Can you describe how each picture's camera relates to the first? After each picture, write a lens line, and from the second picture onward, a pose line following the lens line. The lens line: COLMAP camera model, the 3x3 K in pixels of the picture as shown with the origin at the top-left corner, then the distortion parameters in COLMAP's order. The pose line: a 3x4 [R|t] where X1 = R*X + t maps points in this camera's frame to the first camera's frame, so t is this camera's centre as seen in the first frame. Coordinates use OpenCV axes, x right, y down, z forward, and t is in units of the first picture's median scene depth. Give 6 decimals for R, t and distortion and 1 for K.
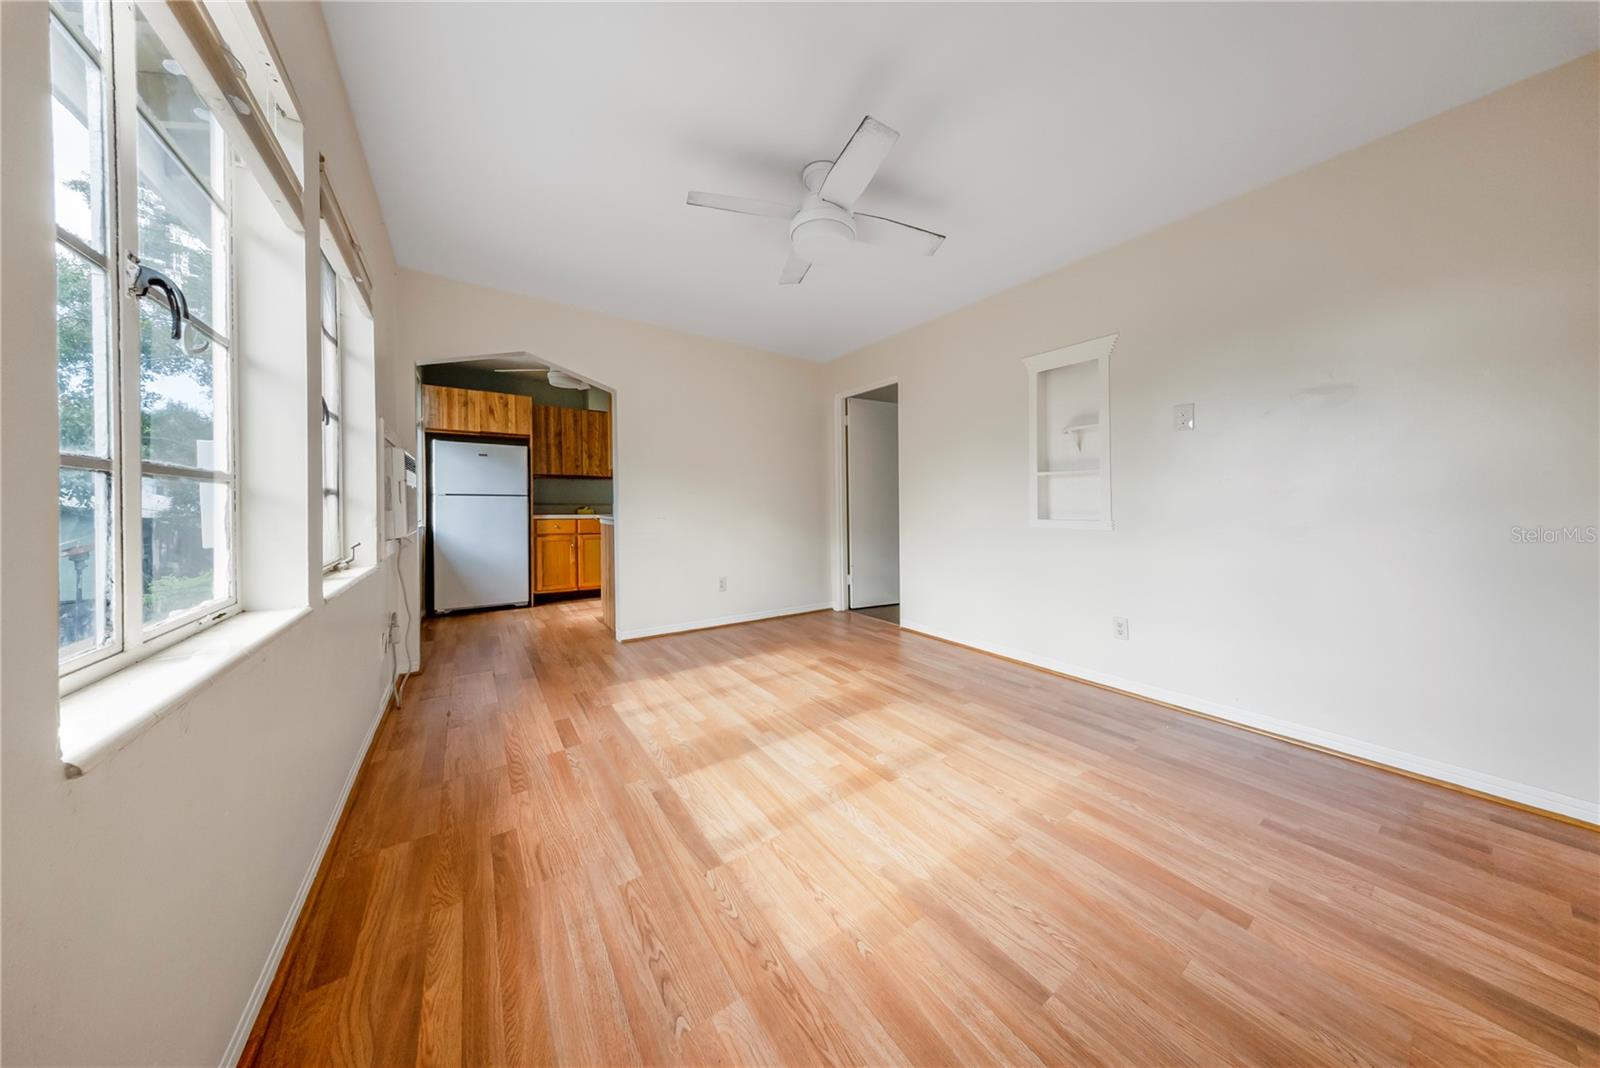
lens RADIAL K [[479.9, 0, 799.6], [0, 479.9, 505.6], [0, 0, 1]] dist [0.001336, -0.000029]
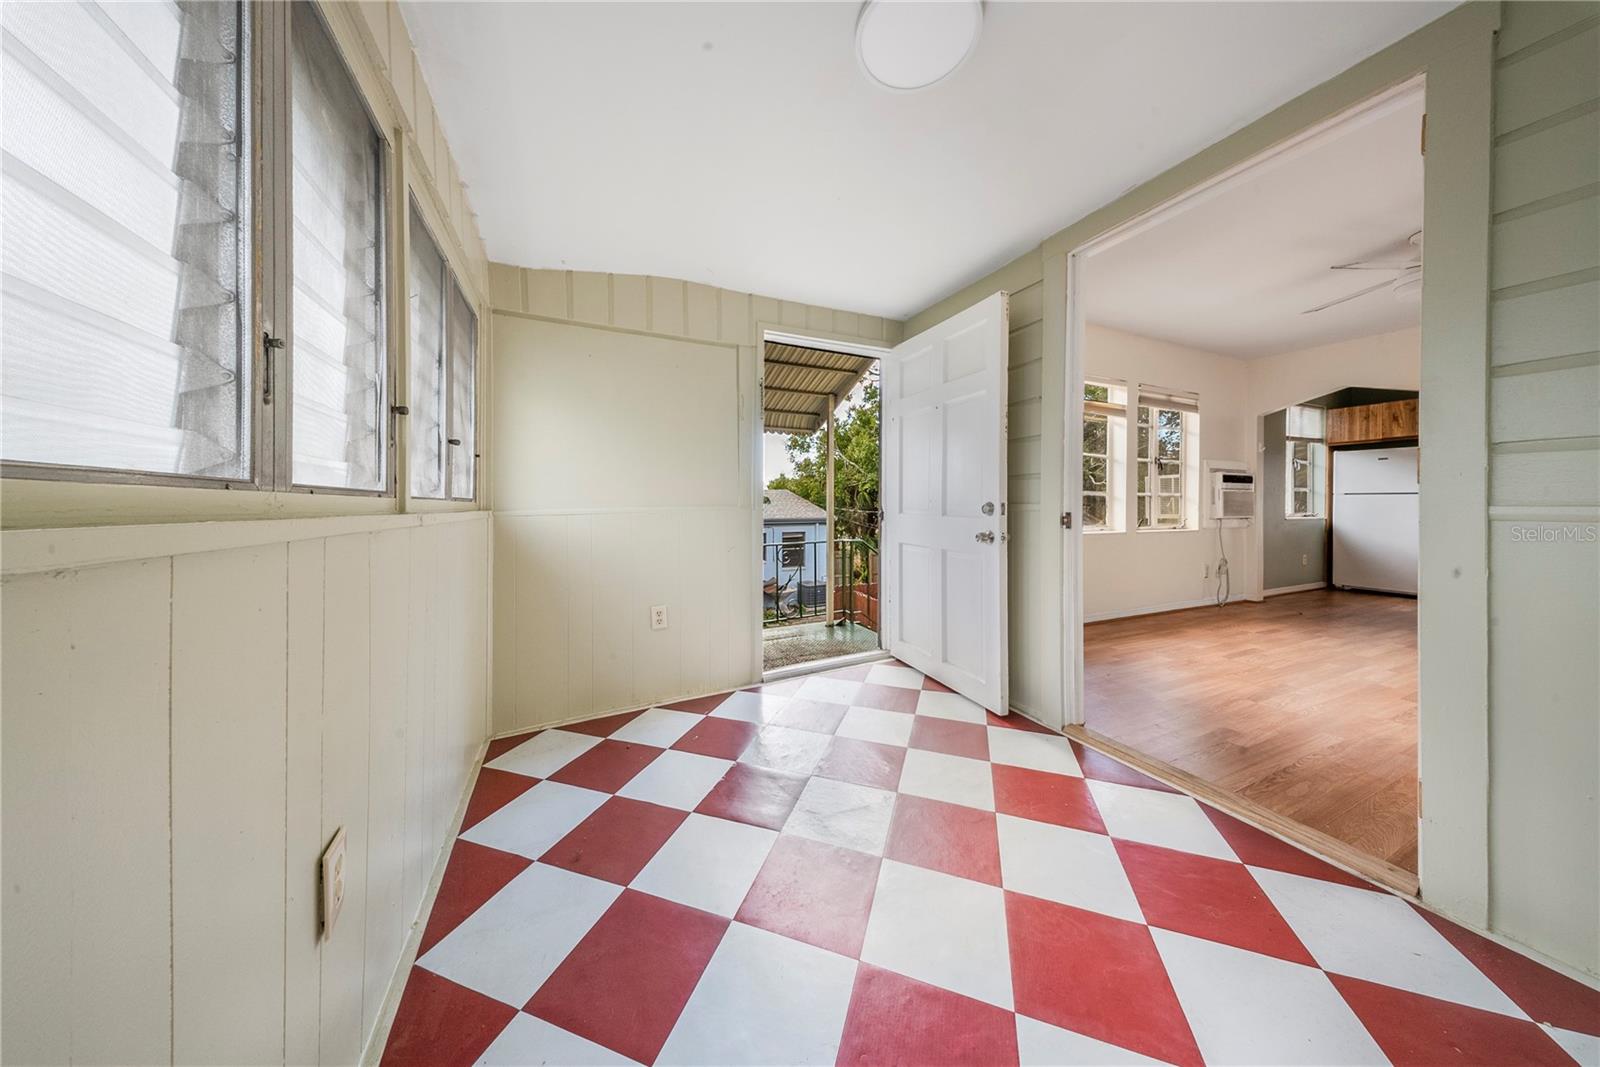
lens RADIAL K [[479.9, 0, 799.6], [0, 479.9, 505.1], [0, 0, 1]] dist [0.001336, -0.000029]
pose [[-0.172262, 0.005891, -0.985034, 1.380367], [-0.005588, 0.999960, 0.006958, 0.010184], [0.985035, 0.006703, -0.172222, -0.340118]]
